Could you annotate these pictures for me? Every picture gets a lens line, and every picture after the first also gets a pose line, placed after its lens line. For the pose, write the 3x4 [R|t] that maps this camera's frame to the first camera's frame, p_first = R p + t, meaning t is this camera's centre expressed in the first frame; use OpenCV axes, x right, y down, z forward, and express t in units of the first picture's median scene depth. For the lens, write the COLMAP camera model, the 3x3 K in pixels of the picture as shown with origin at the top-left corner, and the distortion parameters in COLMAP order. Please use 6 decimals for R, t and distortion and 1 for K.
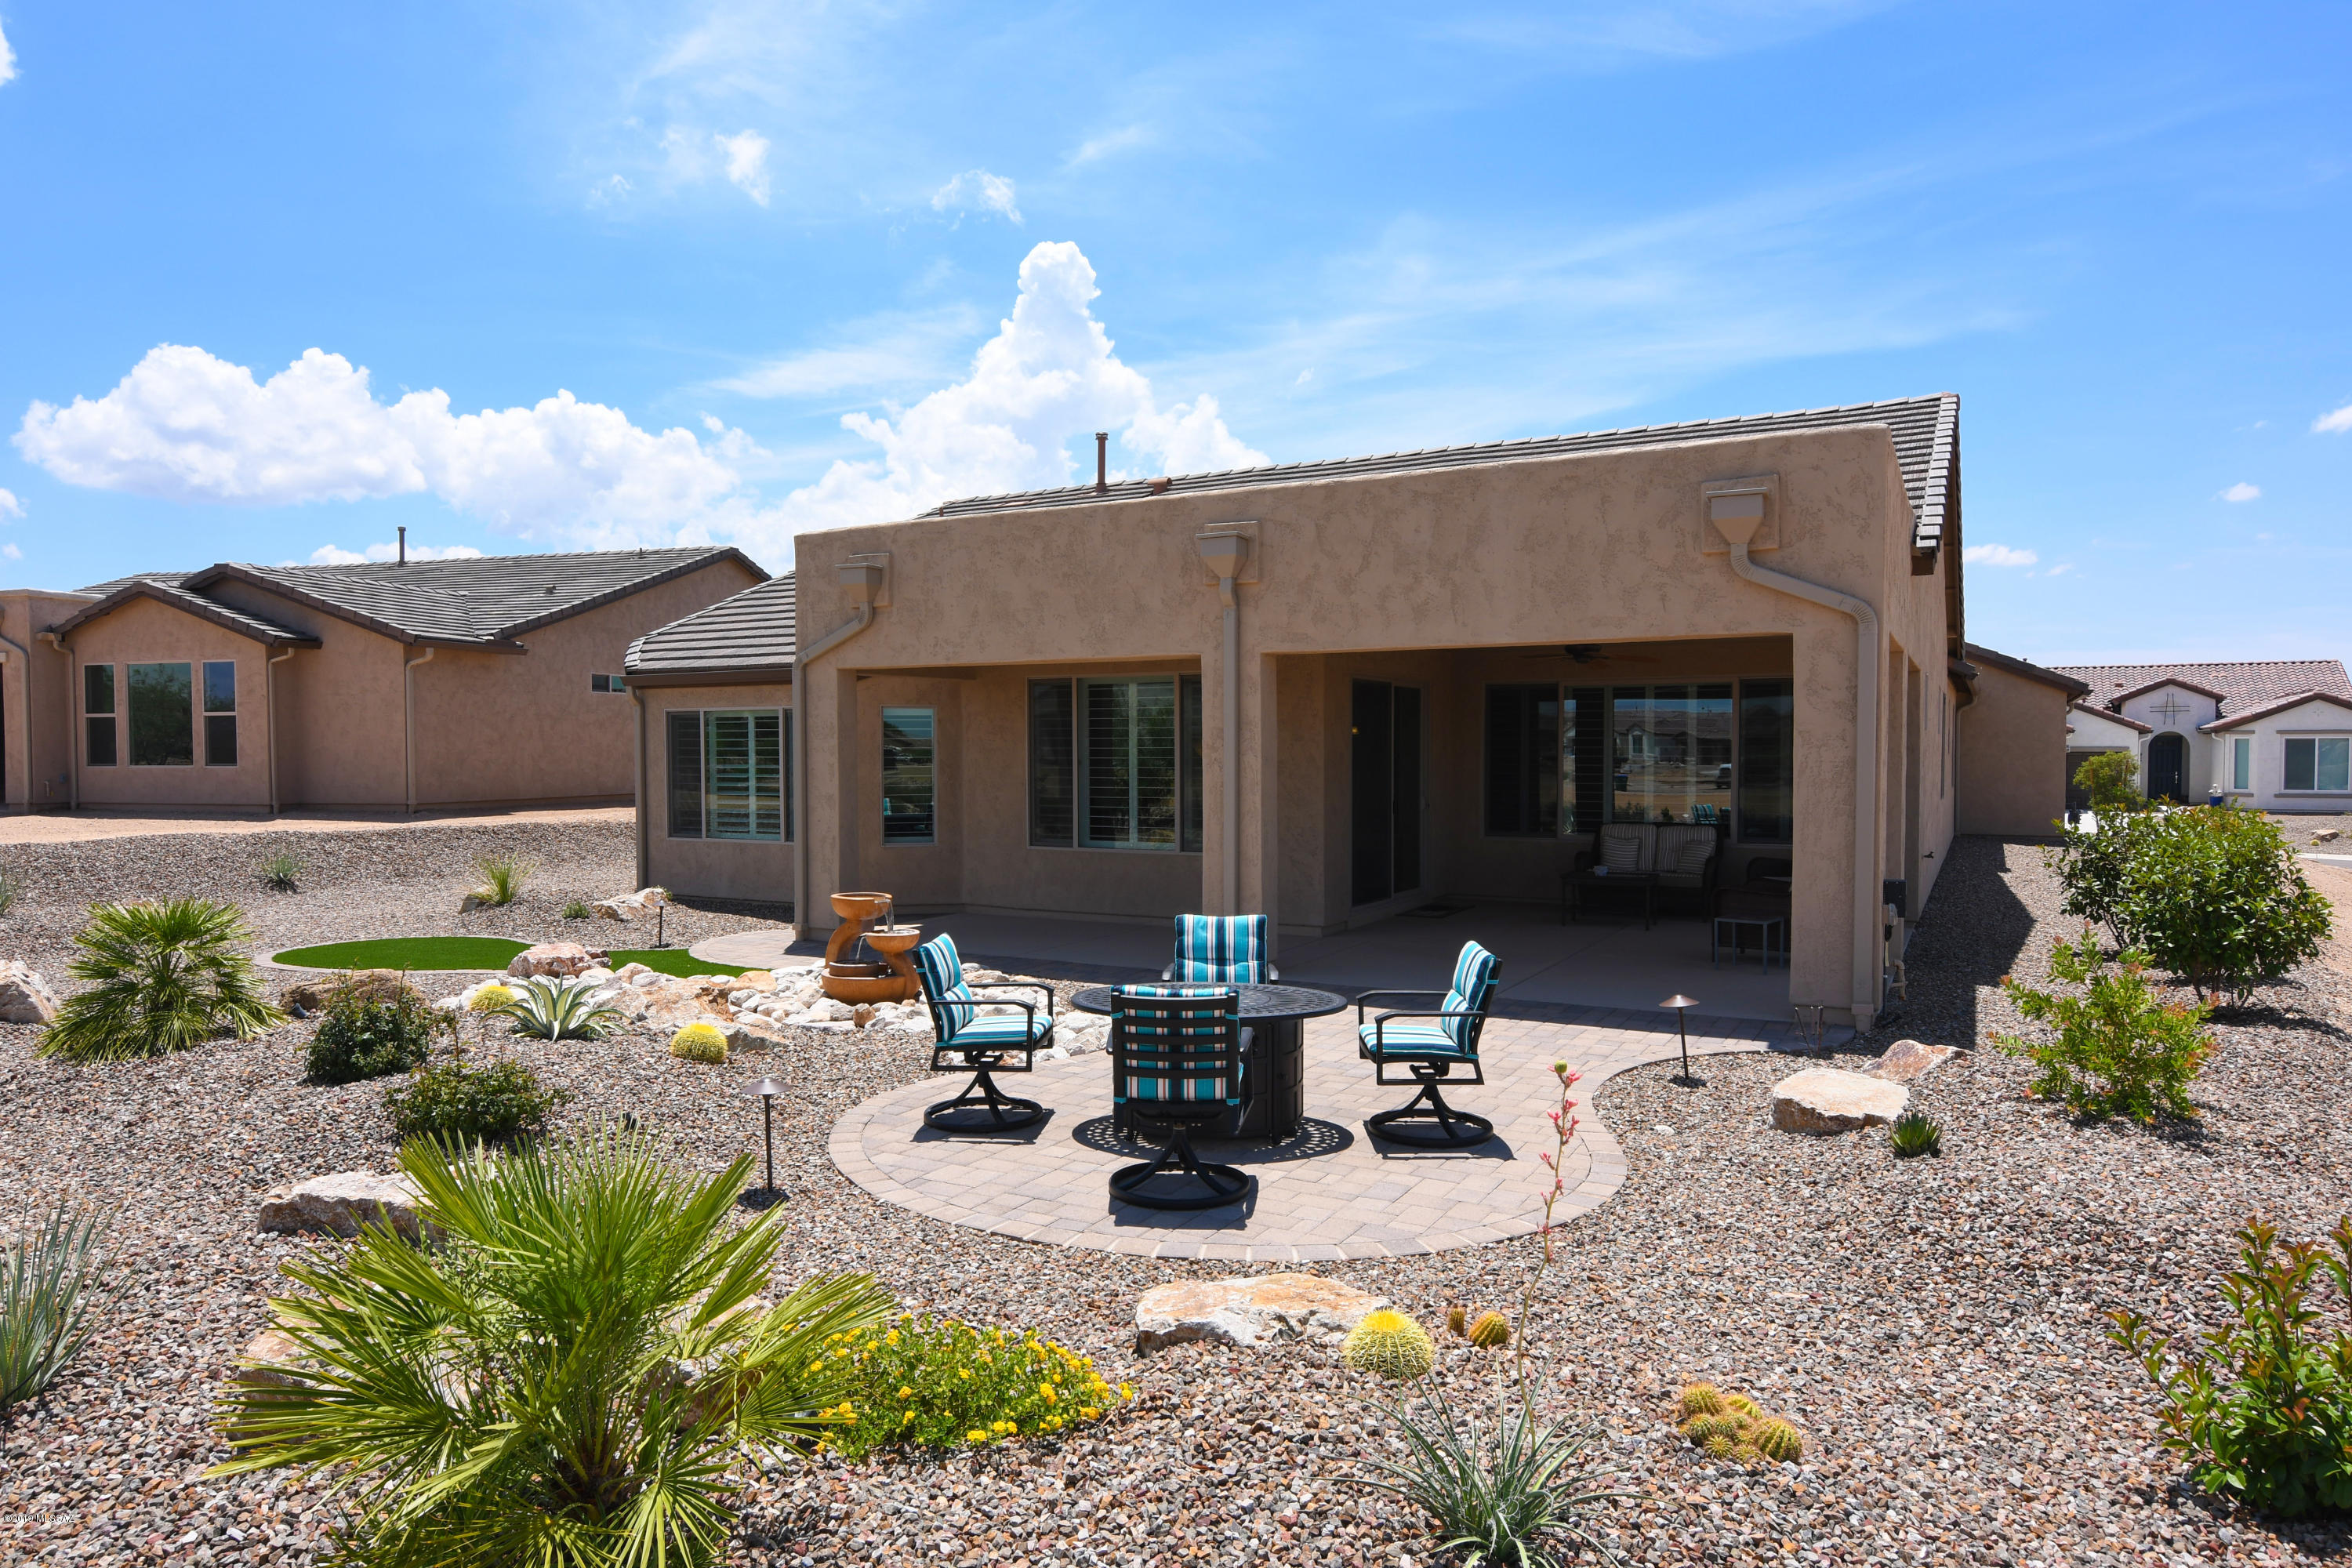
lens RADIAL K [[1421.3, 0, 1179.3], [0, 1421.3, 782.0], [0, 0, 1]] dist [0.000692, 0.000257]
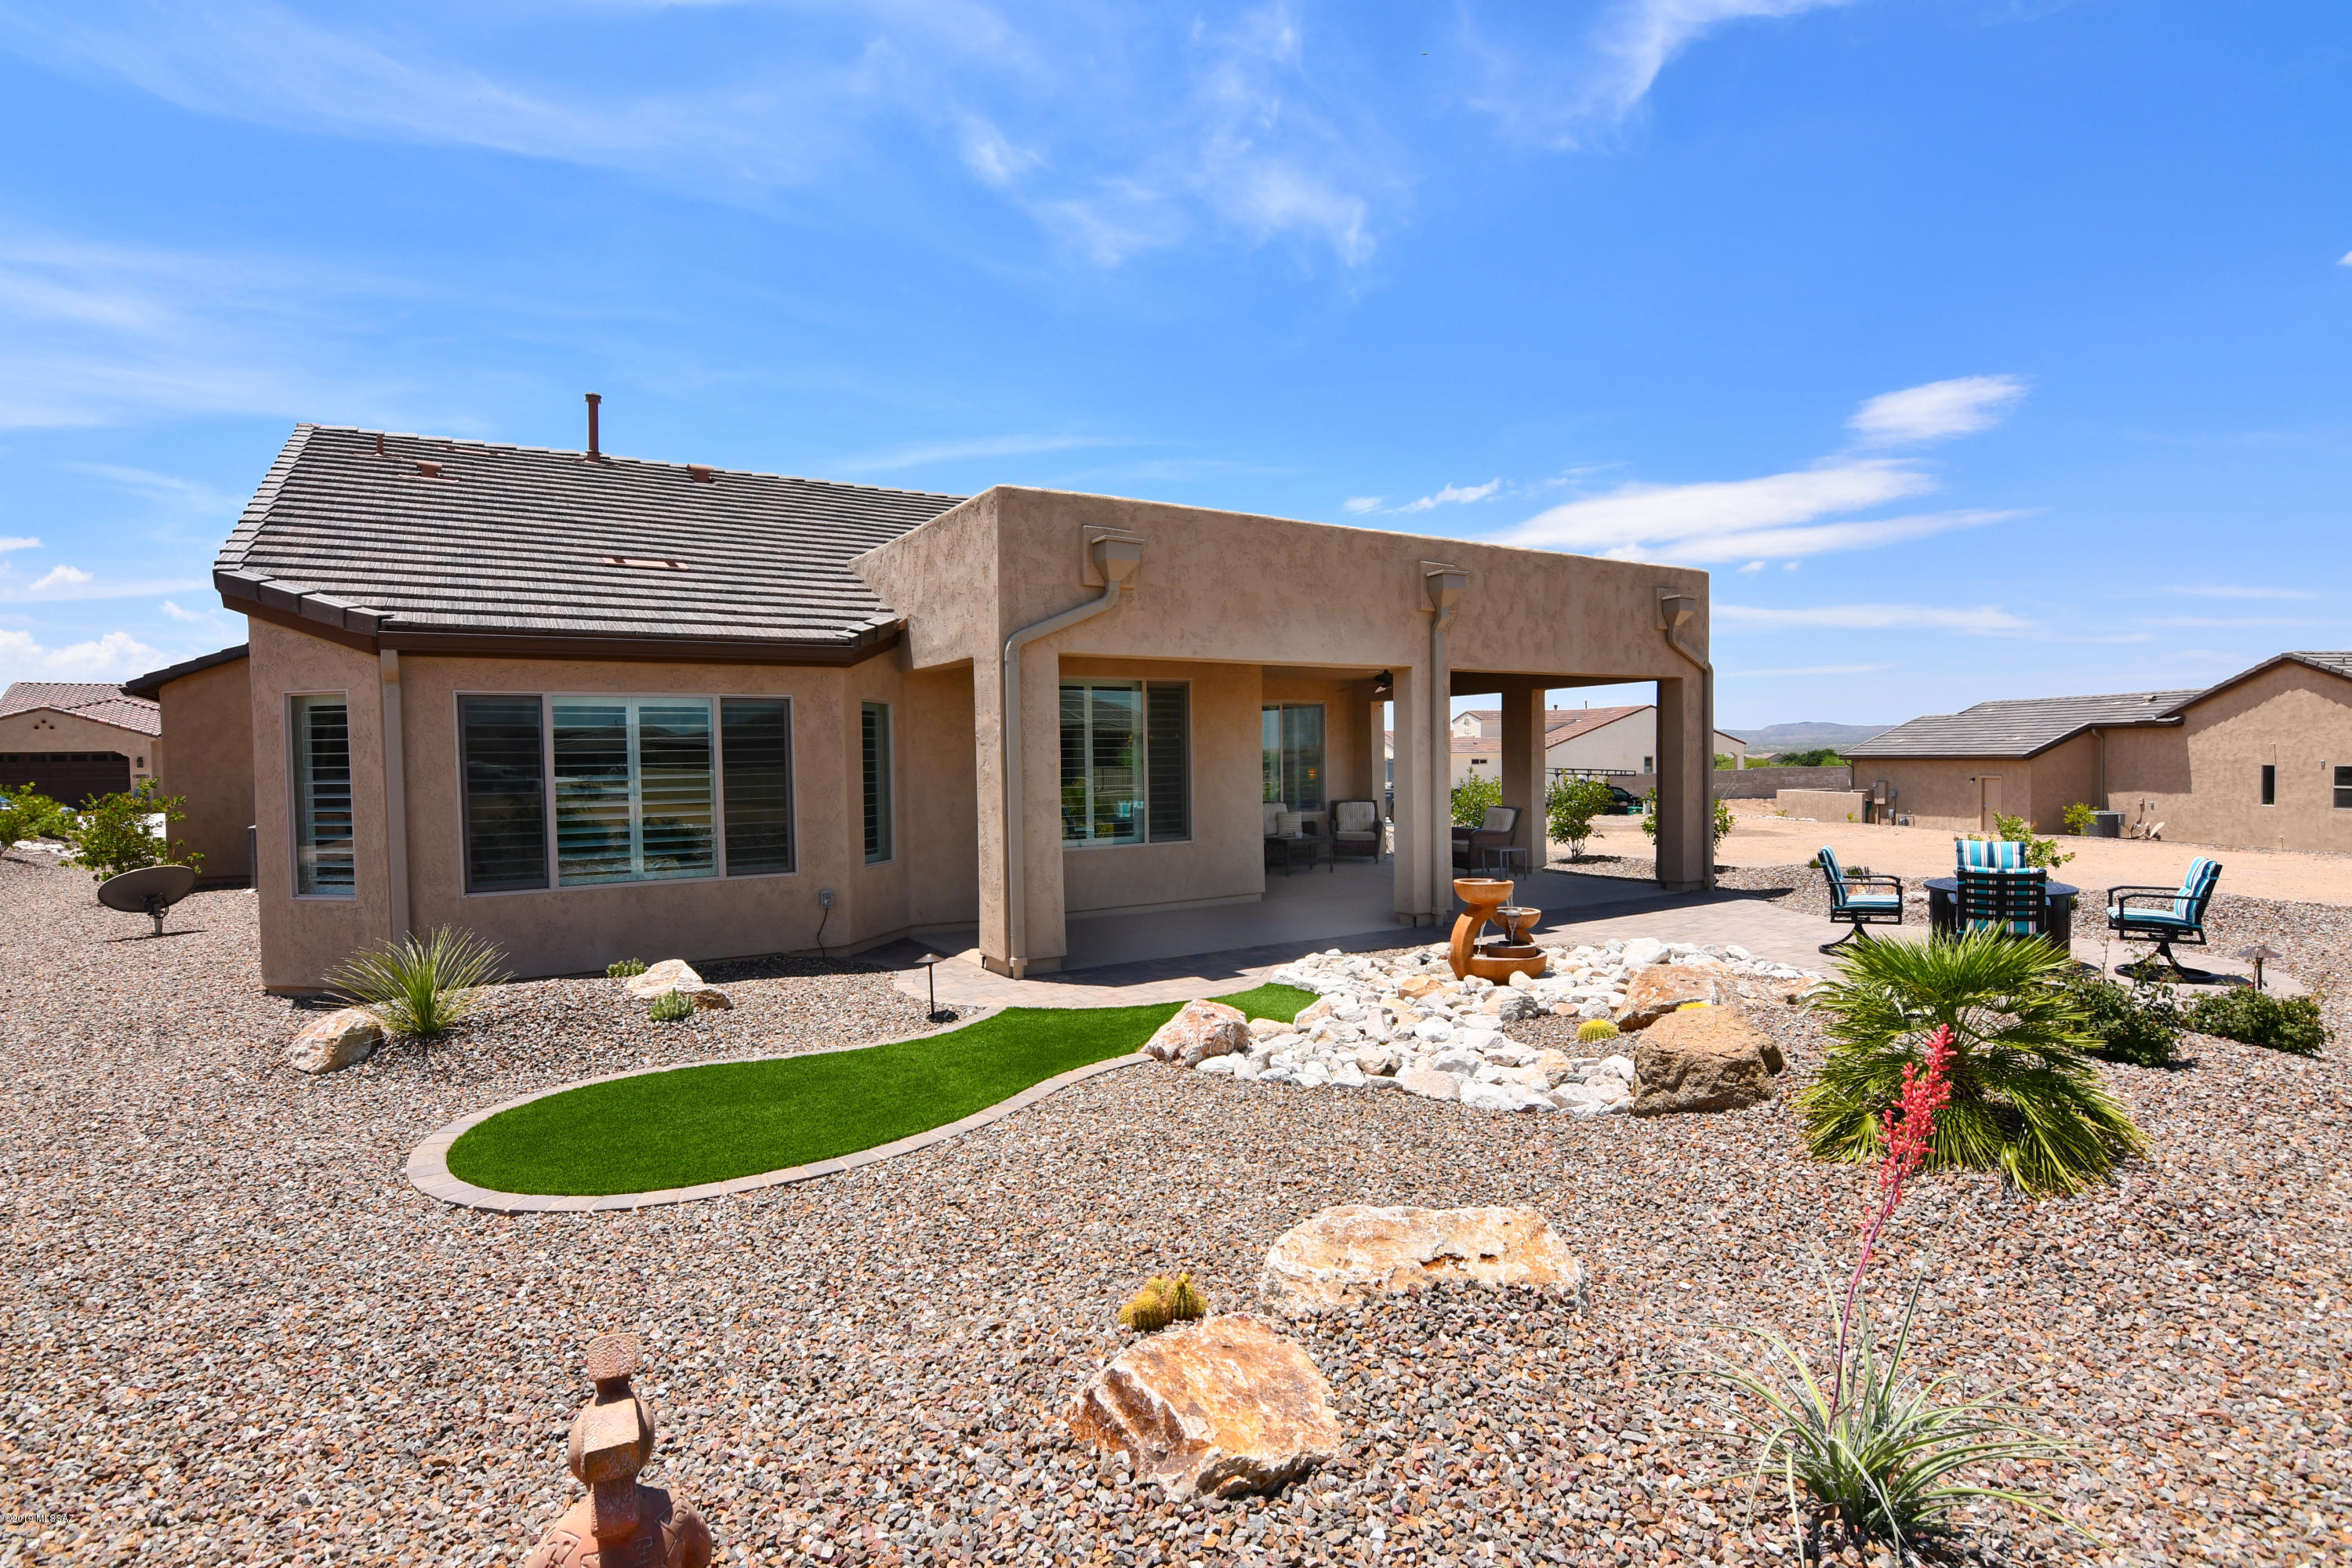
lens RADIAL K [[1140.5, 0, 1178.7], [0, 1140.5, 783.7], [0, 0, 1]] dist [-0.022307, -0.000741]
pose [[0.486072, -0.024622, 0.873572, -0.984532], [0.037274, 0.999277, 0.007425, -0.003556], [-0.873124, 0.028953, 0.486638, 0.733425]]
